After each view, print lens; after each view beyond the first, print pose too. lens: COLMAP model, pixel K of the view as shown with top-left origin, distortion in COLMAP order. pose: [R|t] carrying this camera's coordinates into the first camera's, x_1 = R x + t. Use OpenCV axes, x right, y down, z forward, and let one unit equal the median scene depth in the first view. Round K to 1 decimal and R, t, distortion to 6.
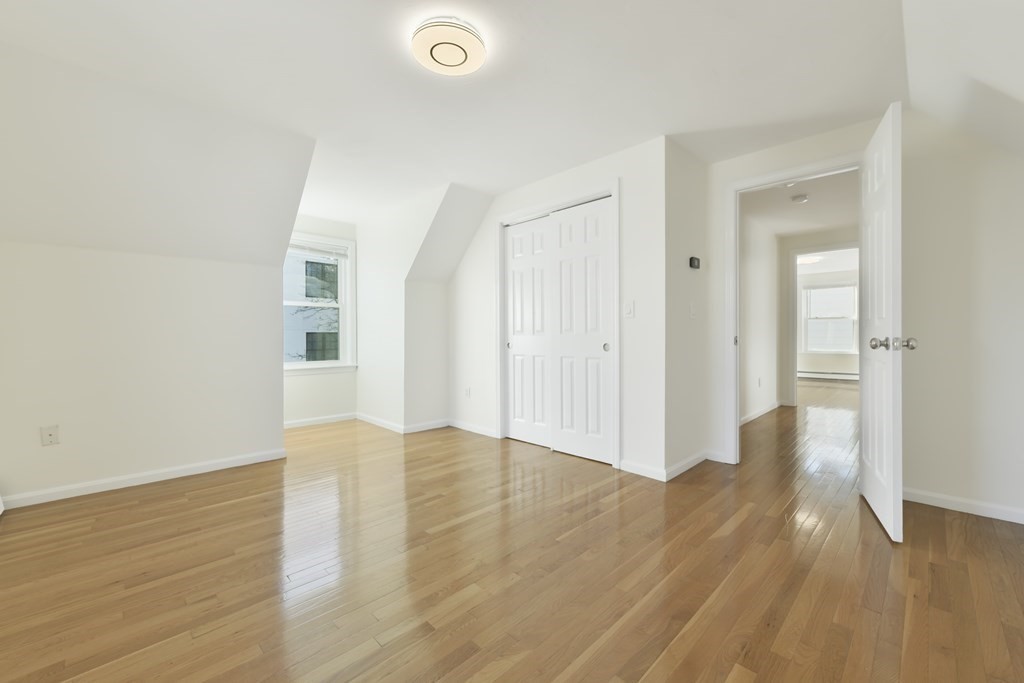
lens RADIAL K [[412.6, 0, 511.8], [0, 412.6, 339.5], [0, 0, 1]] dist [0.003129, 0.000611]
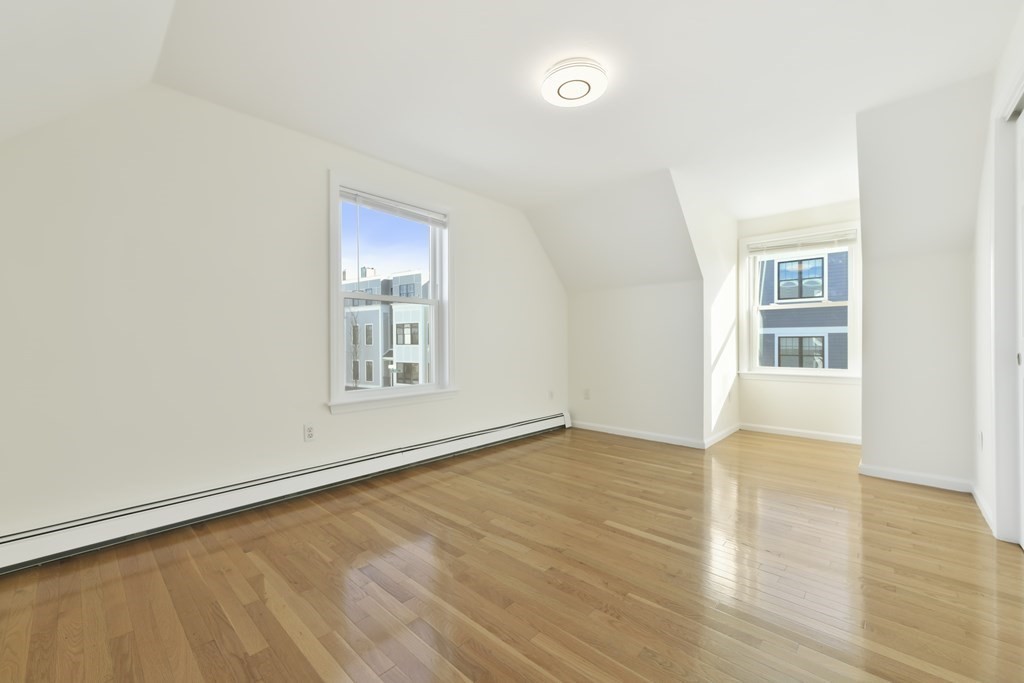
lens RADIAL K [[412.6, 0, 518.1], [0, 412.6, 339.4], [0, 0, 1]] dist [0.003129, 0.000611]
pose [[0.057072, -0.003543, -0.998364, 0.903243], [-0.007580, 0.999963, -0.003982, -0.004341], [0.998341, 0.007795, 0.057043, 0.737675]]
